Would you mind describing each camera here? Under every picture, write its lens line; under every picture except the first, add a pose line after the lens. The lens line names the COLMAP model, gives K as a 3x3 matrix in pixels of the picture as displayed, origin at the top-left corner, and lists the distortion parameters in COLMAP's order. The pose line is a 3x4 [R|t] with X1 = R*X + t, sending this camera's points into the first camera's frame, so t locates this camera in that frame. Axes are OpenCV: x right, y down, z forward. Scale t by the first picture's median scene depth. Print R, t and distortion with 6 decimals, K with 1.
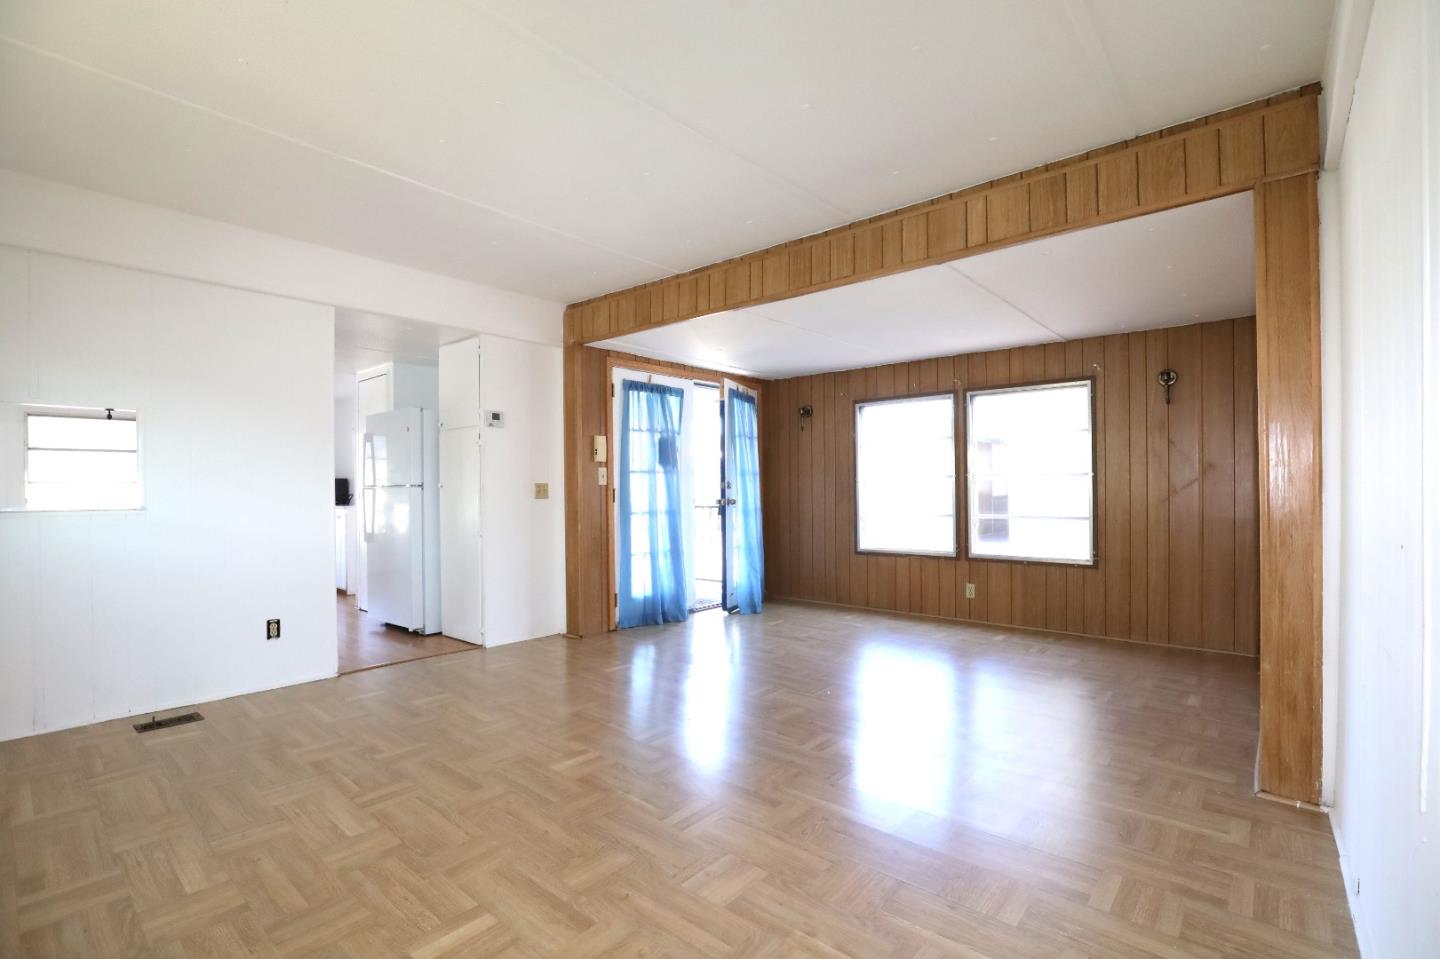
lens RADIAL K [[646.6, 0, 720.0], [0, 646.6, 479.5], [0, 0, 1]] dist [-0.058813, 0.005289]
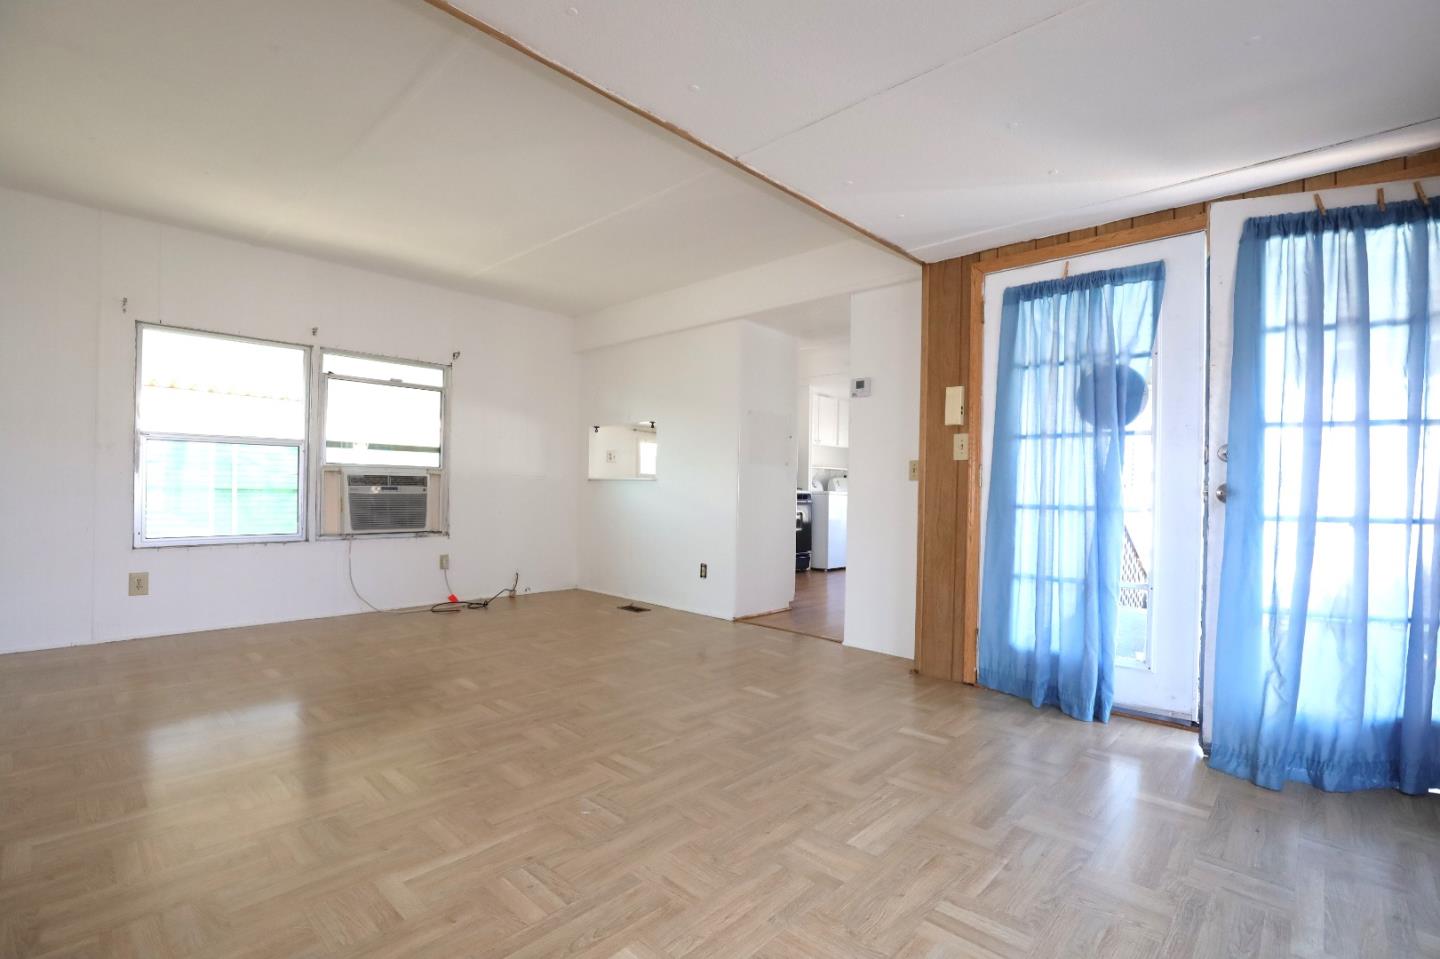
lens RADIAL K [[656.6, 0, 726.6], [0, 656.6, 492.8], [0, 0, 1]] dist [-0.035939, 0.006011]
pose [[-0.037671, 0.010193, -0.999238, 0.496718], [-0.007967, 0.999913, 0.010500, 0.037190], [0.999258, 0.008357, -0.037587, 0.772534]]
